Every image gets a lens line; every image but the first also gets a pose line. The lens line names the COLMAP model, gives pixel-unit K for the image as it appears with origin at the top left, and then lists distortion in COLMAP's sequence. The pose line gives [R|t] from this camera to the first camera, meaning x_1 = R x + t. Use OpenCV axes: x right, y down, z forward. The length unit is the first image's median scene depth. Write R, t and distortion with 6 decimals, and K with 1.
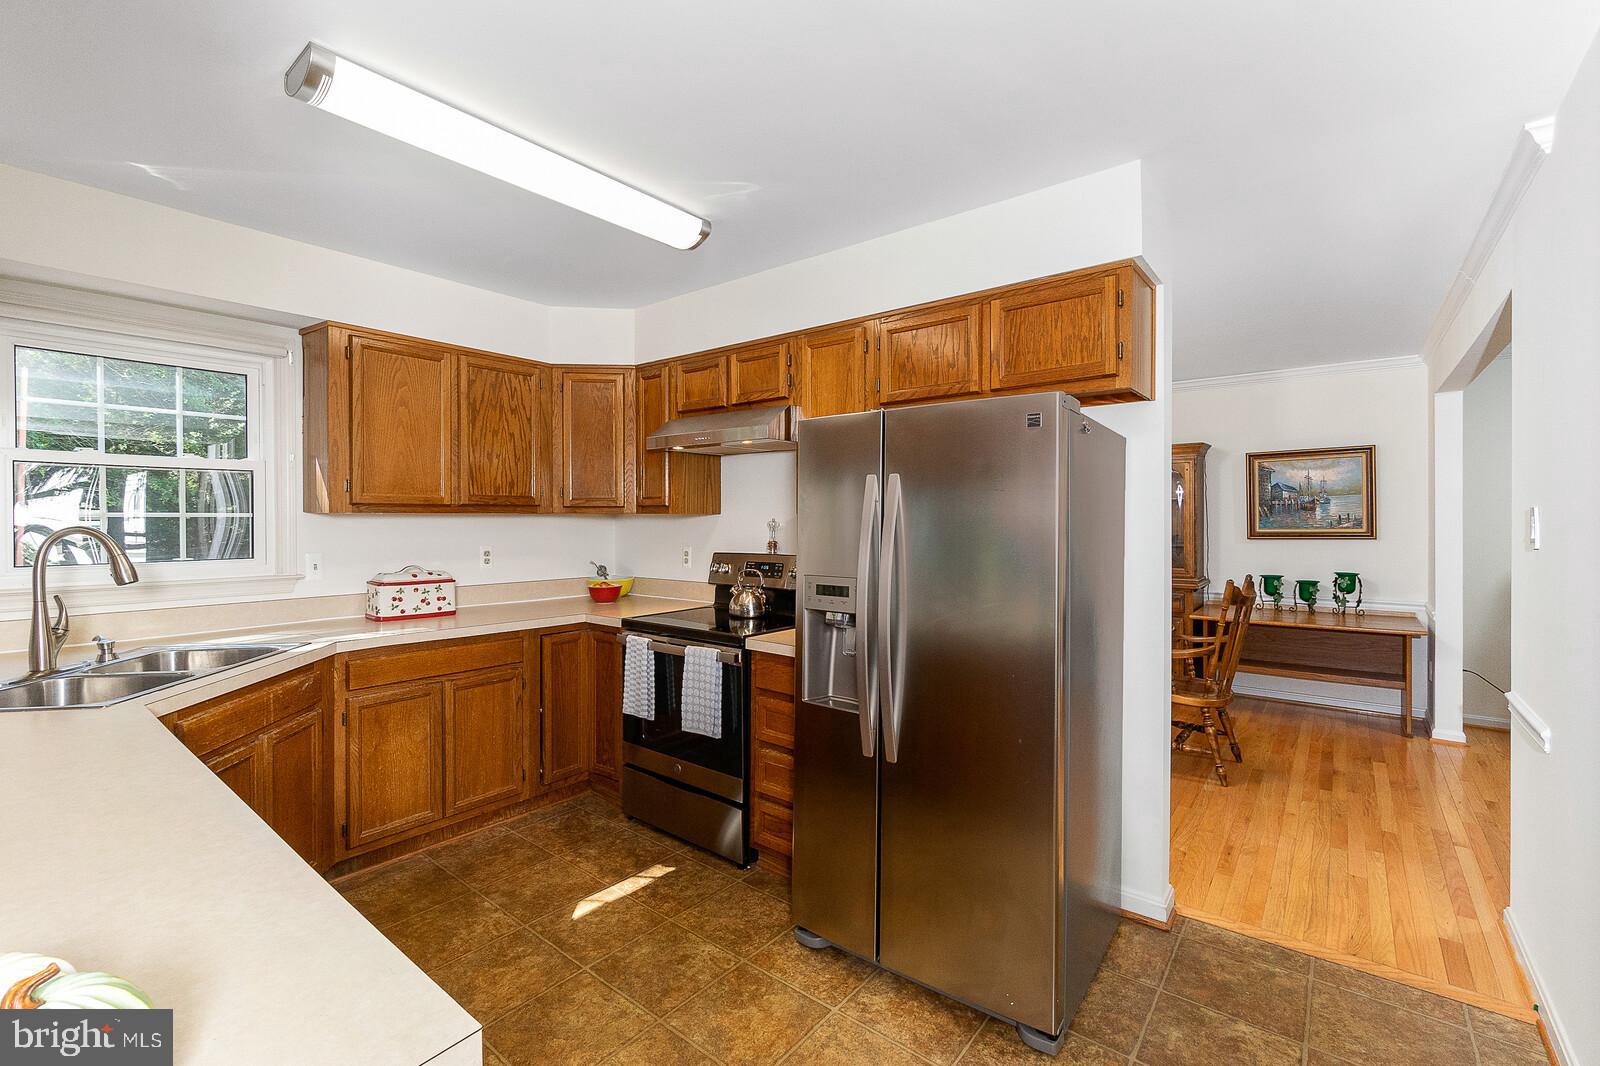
lens RADIAL K [[686.2, 0, 794.6], [0, 686.2, 526.7], [0, 0, 1]] dist [-0.003827, -0.000083]
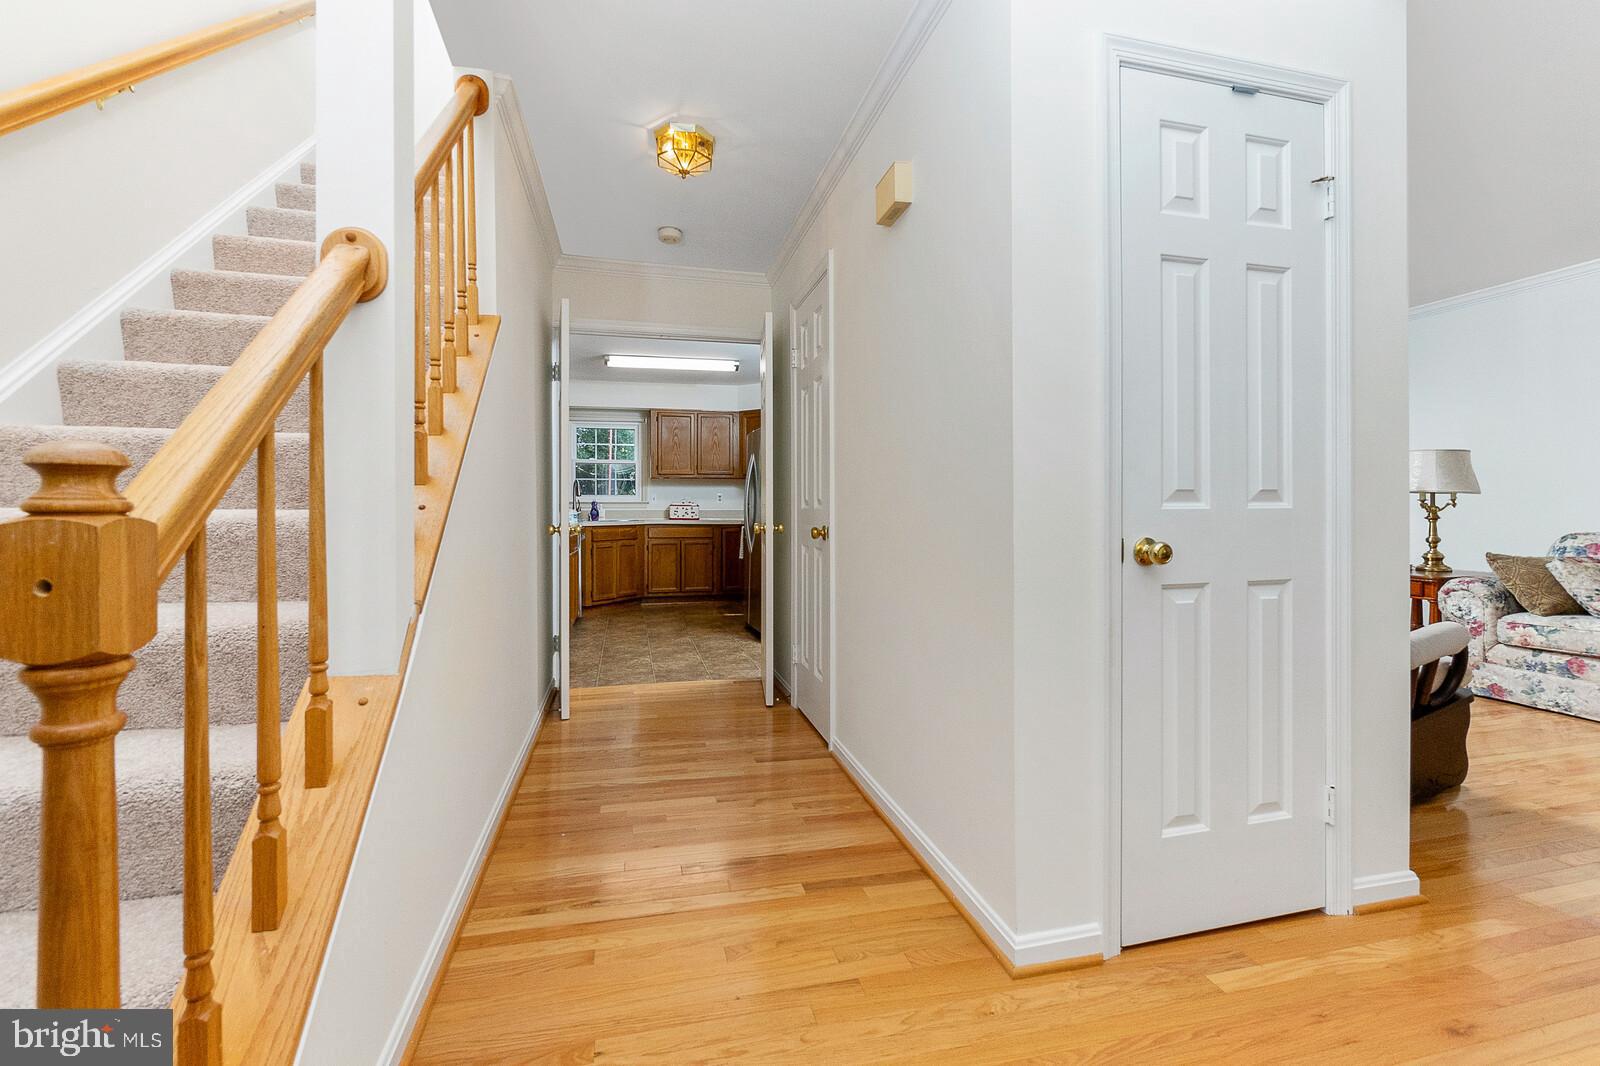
lens RADIAL K [[686.2, 0, 802.9], [0, 686.2, 516.9], [0, 0, 1]] dist [-0.003827, -0.000083]
pose [[0.798307, 0.002707, -0.602244, 1.900838], [-0.004539, 0.999989, -0.001521, 0.179159], [0.602233, 0.003948, 0.798311, -1.084130]]
